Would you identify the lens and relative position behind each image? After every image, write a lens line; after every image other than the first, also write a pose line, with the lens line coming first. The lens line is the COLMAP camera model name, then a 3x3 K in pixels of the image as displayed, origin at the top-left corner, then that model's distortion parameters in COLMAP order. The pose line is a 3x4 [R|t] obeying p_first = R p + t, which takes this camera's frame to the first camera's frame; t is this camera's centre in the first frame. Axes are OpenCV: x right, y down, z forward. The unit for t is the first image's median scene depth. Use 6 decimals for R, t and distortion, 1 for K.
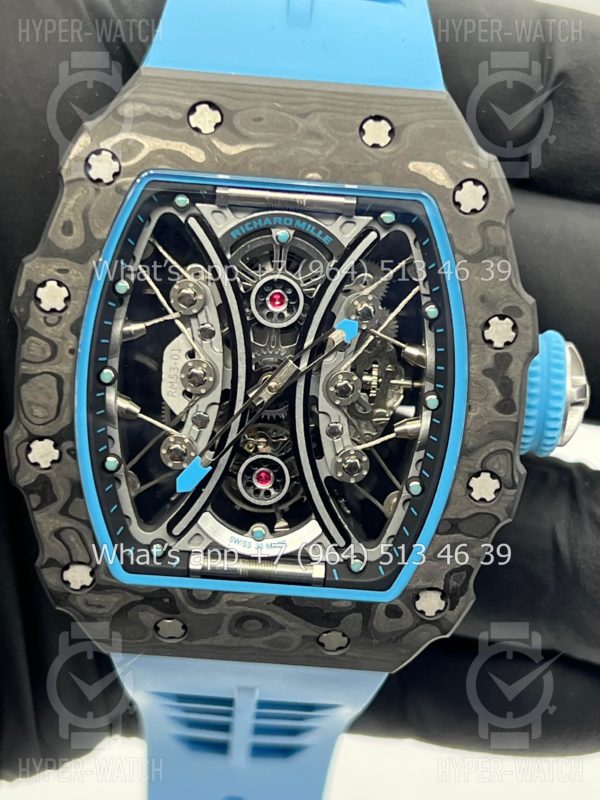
lens RADIAL K [[1885.2, 0, 300.7], [0, 1885.2, 398.8], [0, 0, 1]] dist [0.189902, 0.000000]
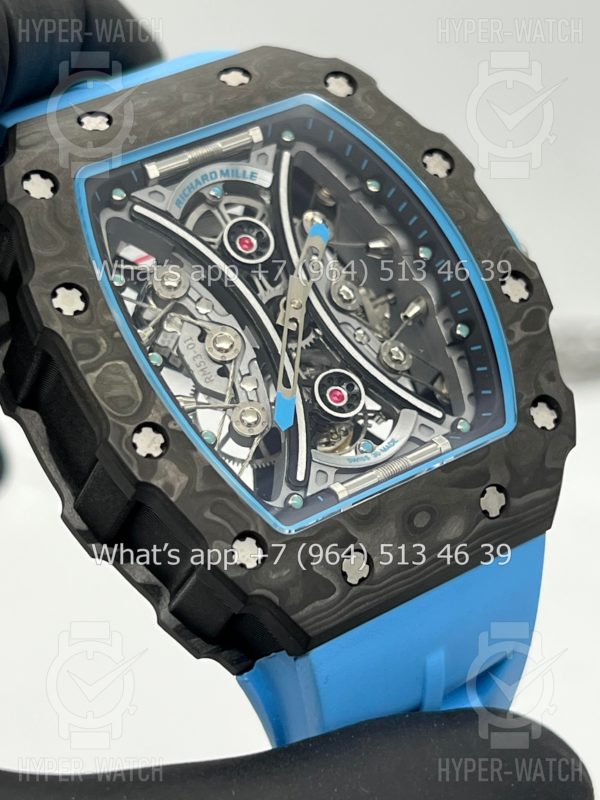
lens RADIAL K [[1885.2, 0, 300.3], [0, 1885.2, 394.9], [0, 0, 1]] dist [0.189902, 0.000000]
pose [[0.773579, -0.411668, 0.481772, -0.509885], [0.602618, 0.713063, -0.358319, 0.384191], [-0.196025, 0.567513, 0.799689, 0.237377]]
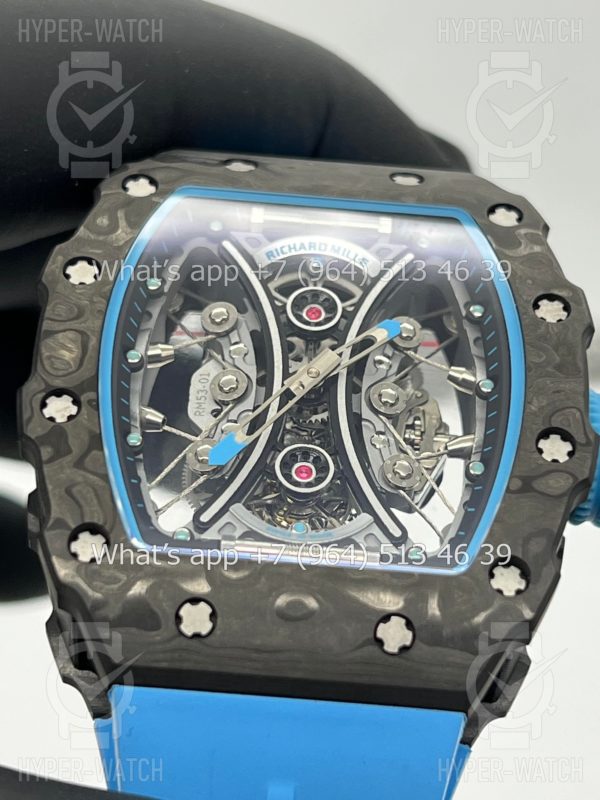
lens RADIAL K [[1885.2, 0, 296.7], [0, 1885.2, 401.7], [0, 0, 1]] dist [0.189902, 0.000000]
pose [[0.998145, 0.013508, 0.059368, -0.077459], [0.034012, 0.685039, -0.727712, 0.675783], [-0.050499, 0.728381, 0.683309, 0.382117]]
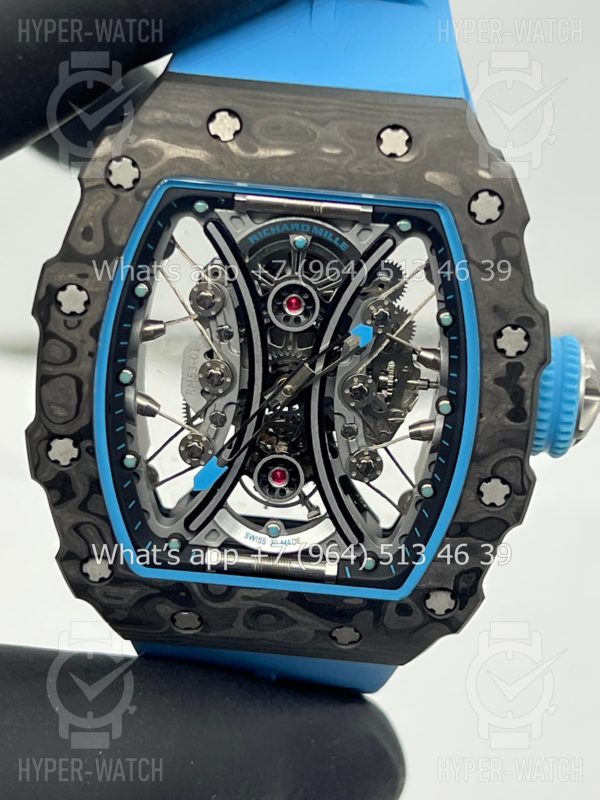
lens RADIAL K [[1885.2, 0, 304.0], [0, 1885.2, 395.4], [0, 0, 1]] dist [0.189902, 0.000000]
pose [[0.999187, 0.017957, -0.036109, 0.030567], [-0.015986, 0.998404, 0.054164, -0.058755], [0.037024, -0.053543, 0.997879, -0.015038]]
